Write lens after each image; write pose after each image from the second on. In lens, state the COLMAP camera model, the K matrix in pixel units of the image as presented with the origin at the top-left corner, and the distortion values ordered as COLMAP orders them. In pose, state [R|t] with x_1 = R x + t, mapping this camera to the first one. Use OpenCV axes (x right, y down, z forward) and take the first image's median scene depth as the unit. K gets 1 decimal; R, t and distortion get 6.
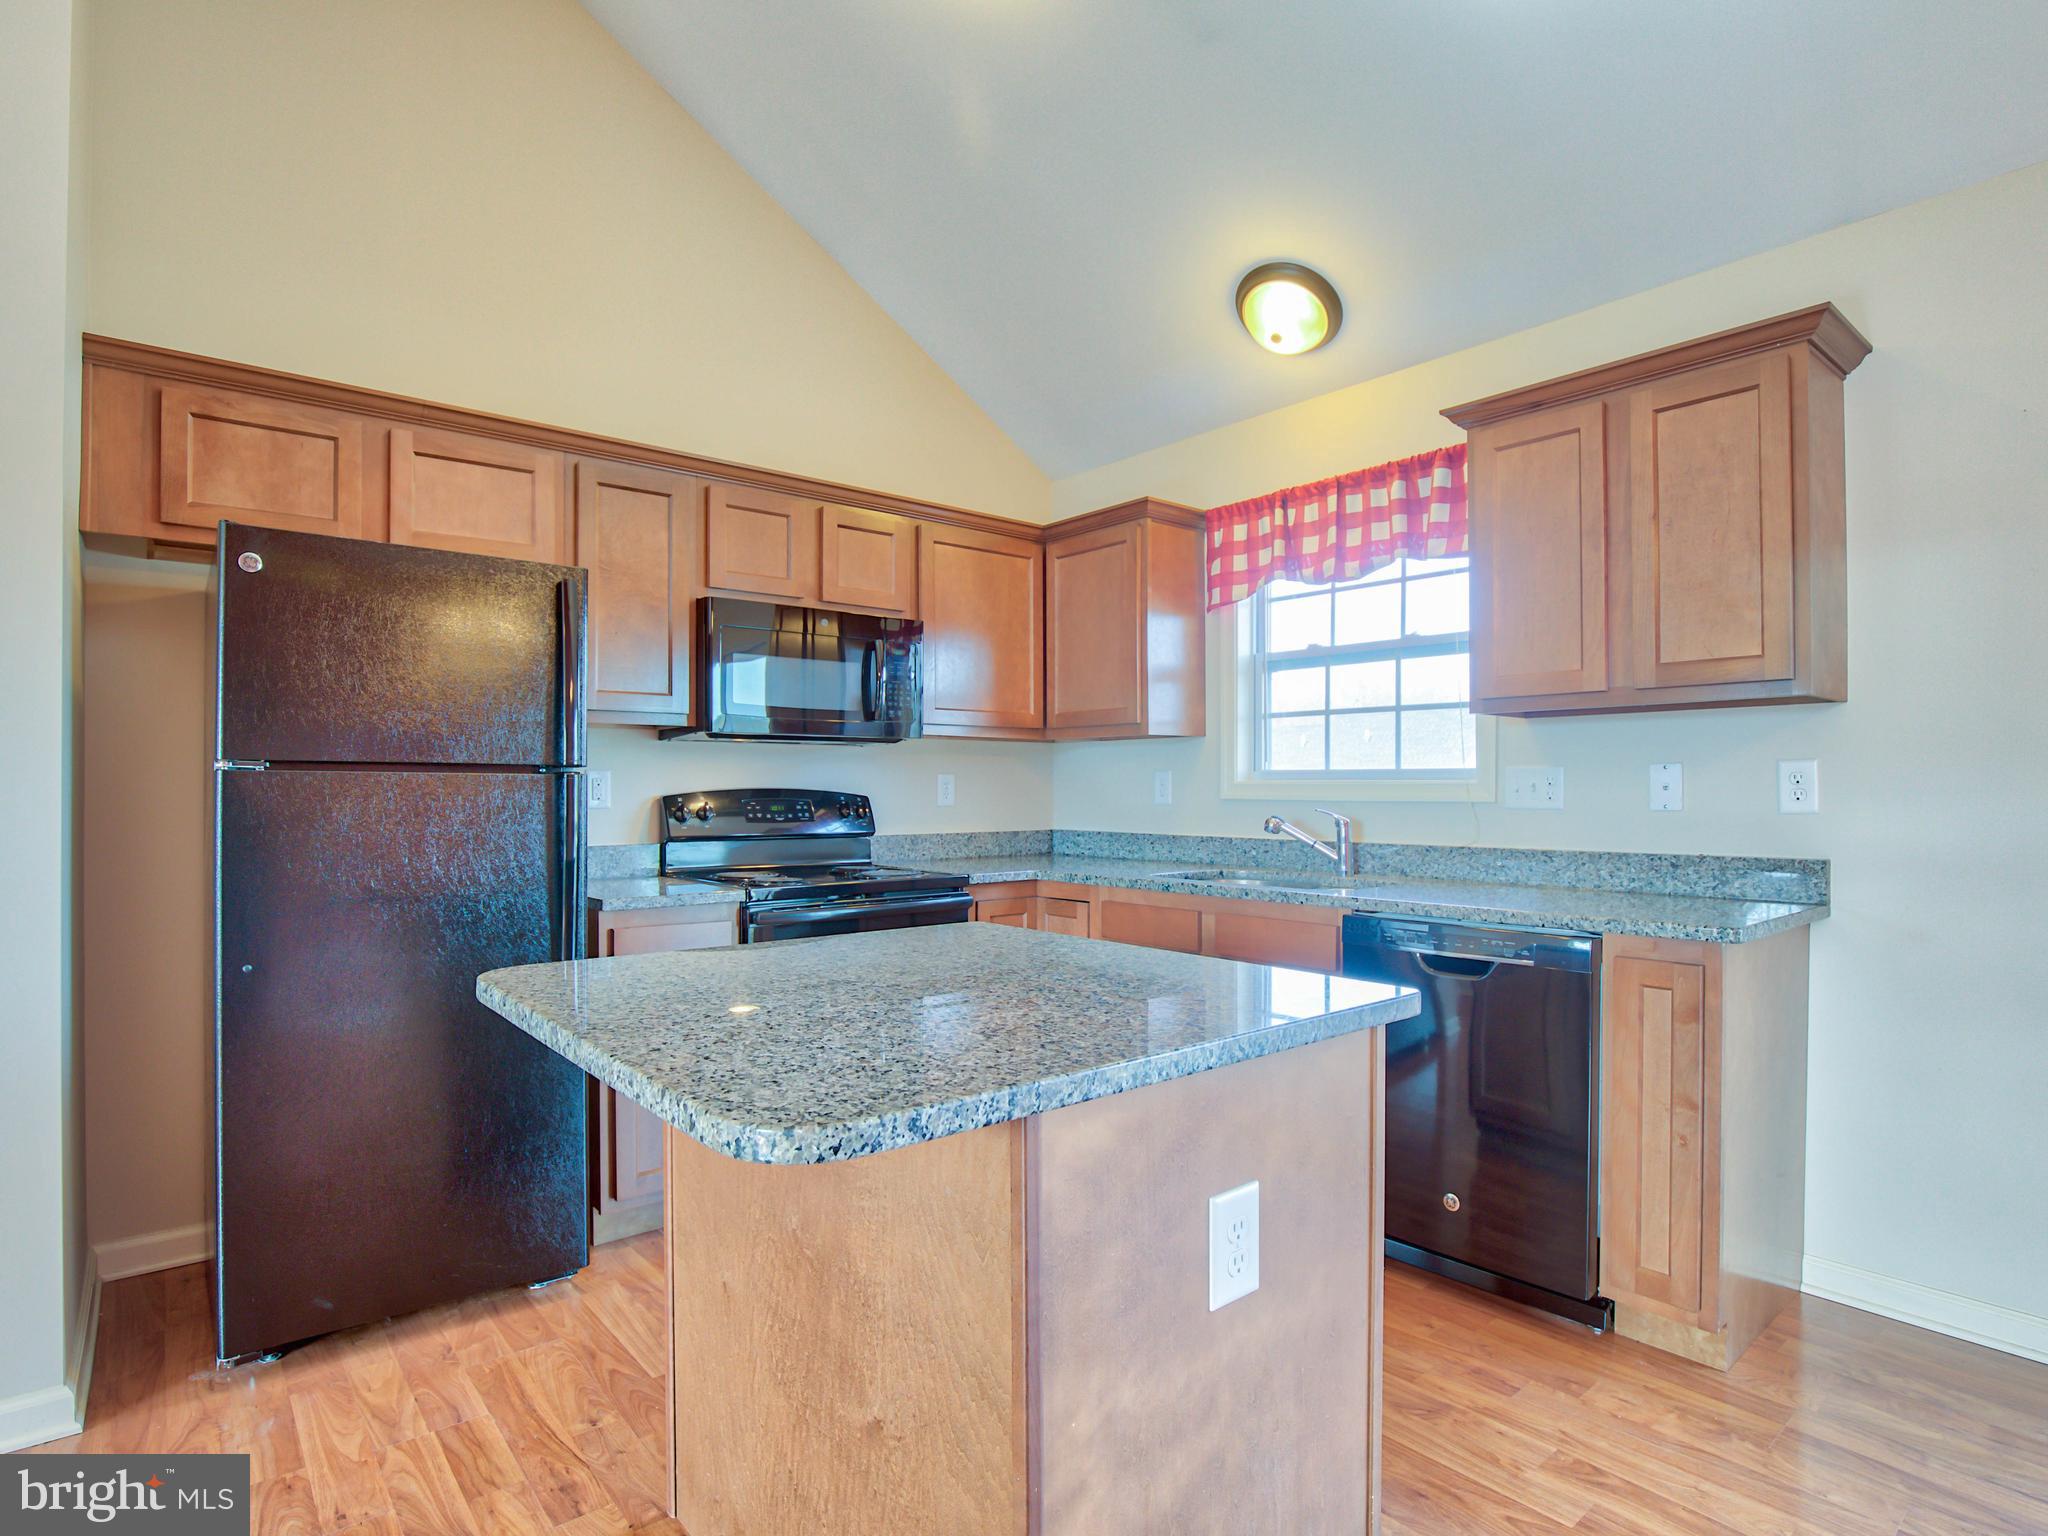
lens RADIAL K [[1077.0, 0, 1160.7], [0, 1077.0, 765.6], [0, 0, 1]] dist [-0.023306, 0.002683]
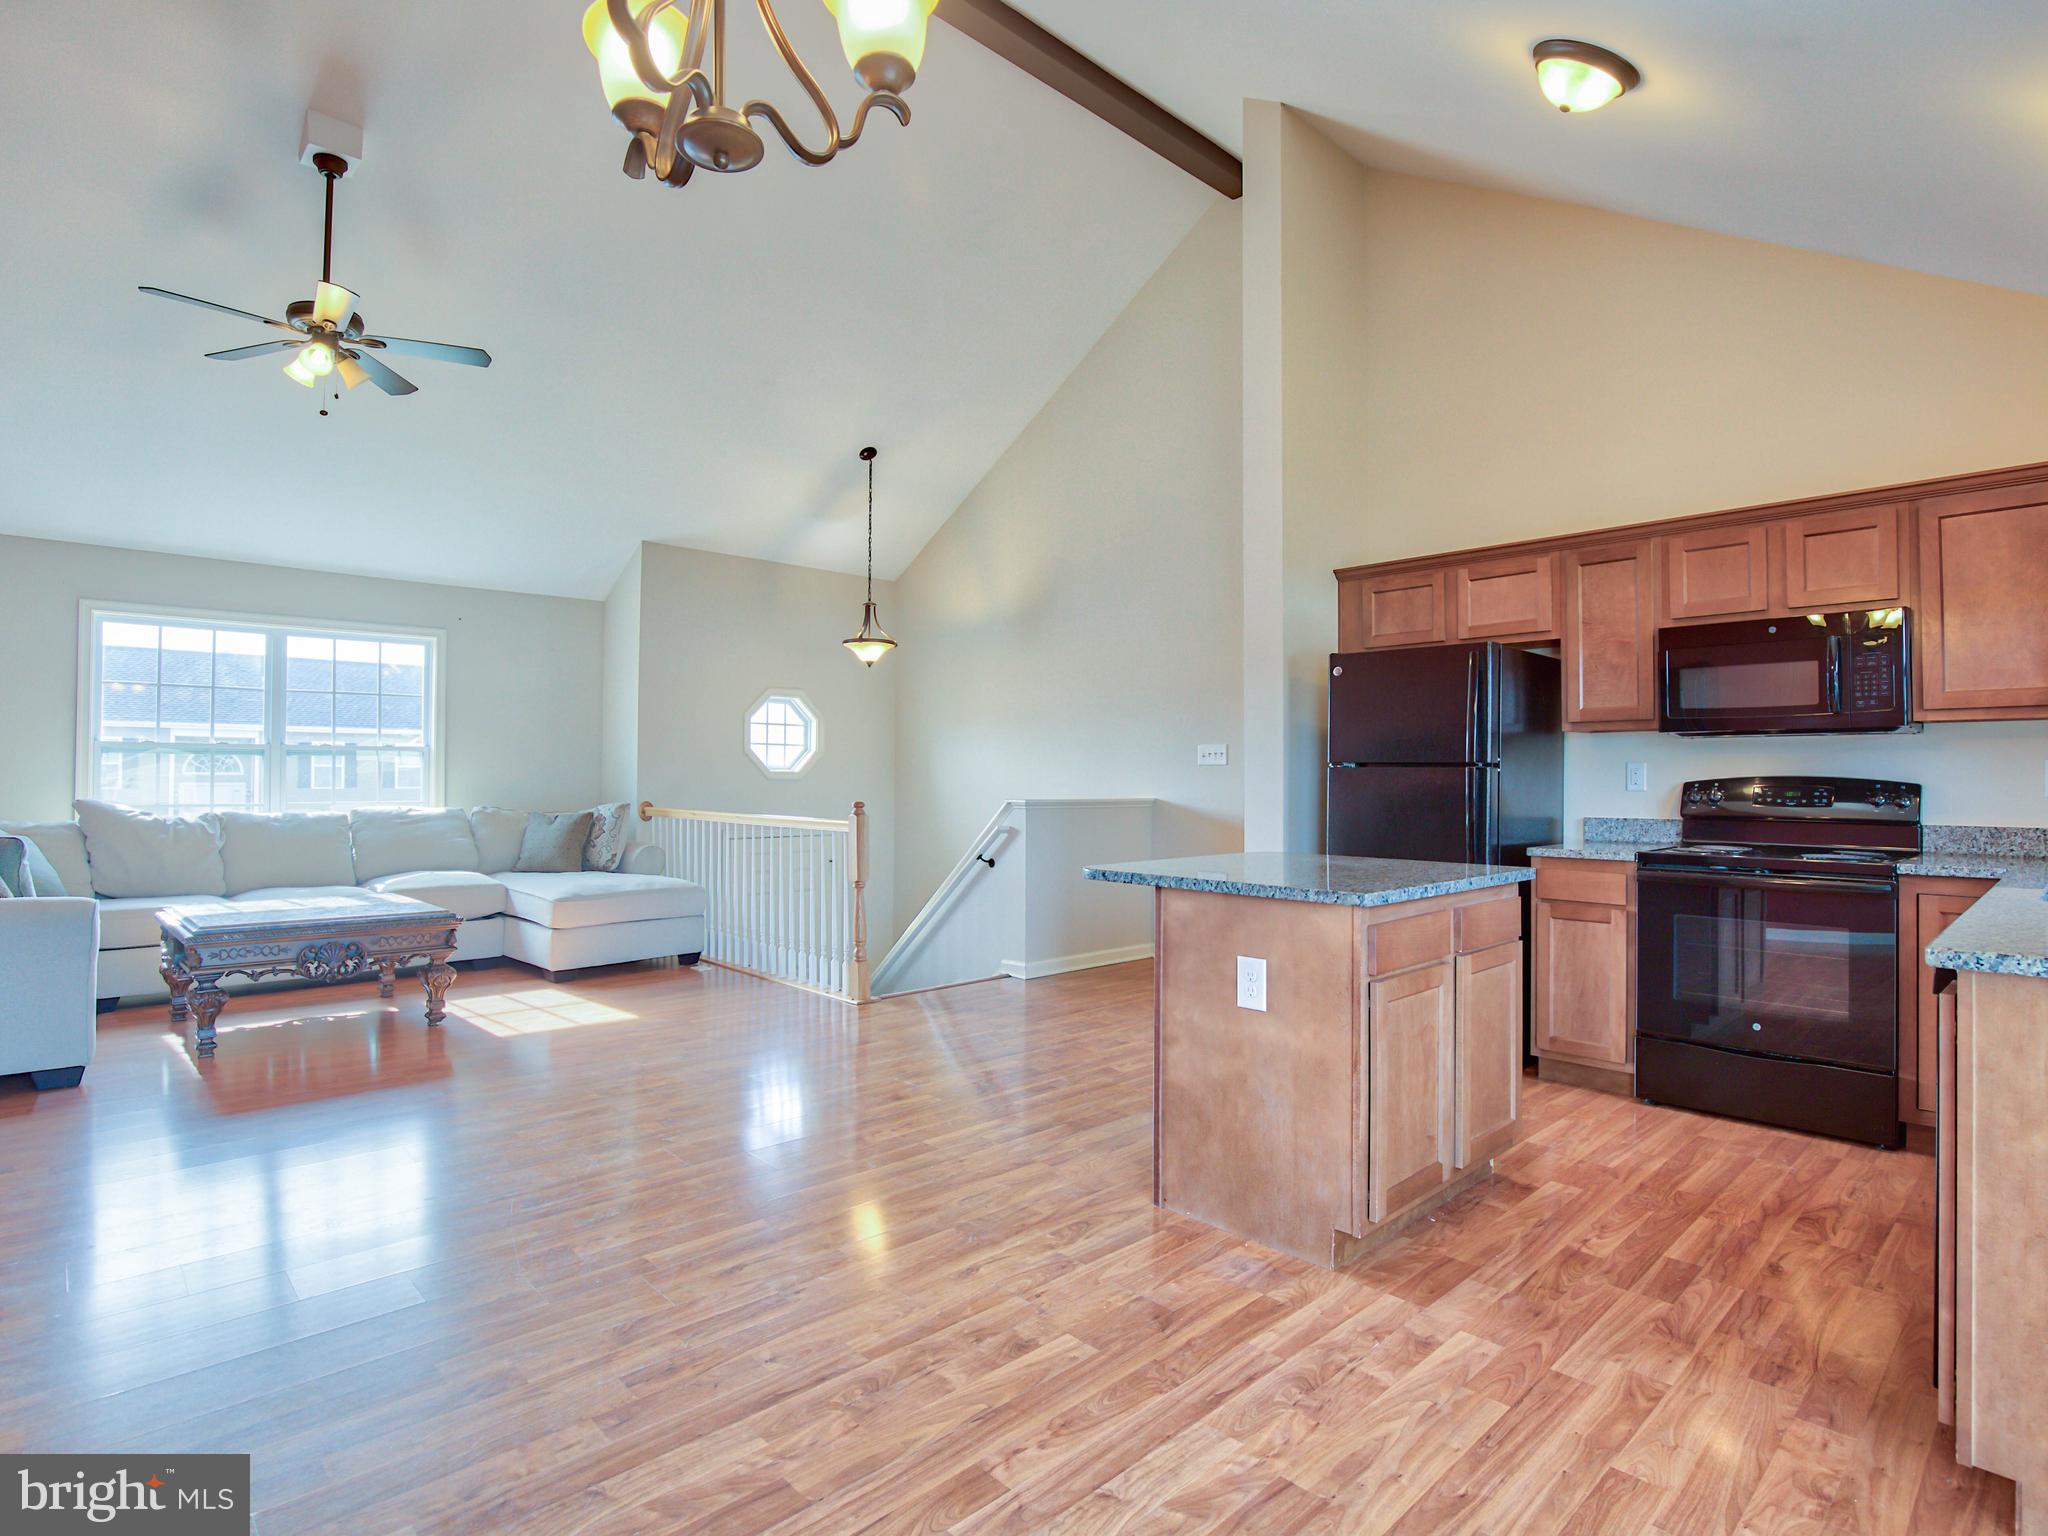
lens RADIAL K [[1077.0, 0, 1019.6], [0, 1077.0, 765.2], [0, 0, 1]] dist [-0.023306, 0.002683]
pose [[0.013461, -0.007689, -0.999880, 1.065215], [0.013622, 0.999879, -0.007505, 0.010162], [0.999817, -0.013520, 0.013564, 0.246166]]
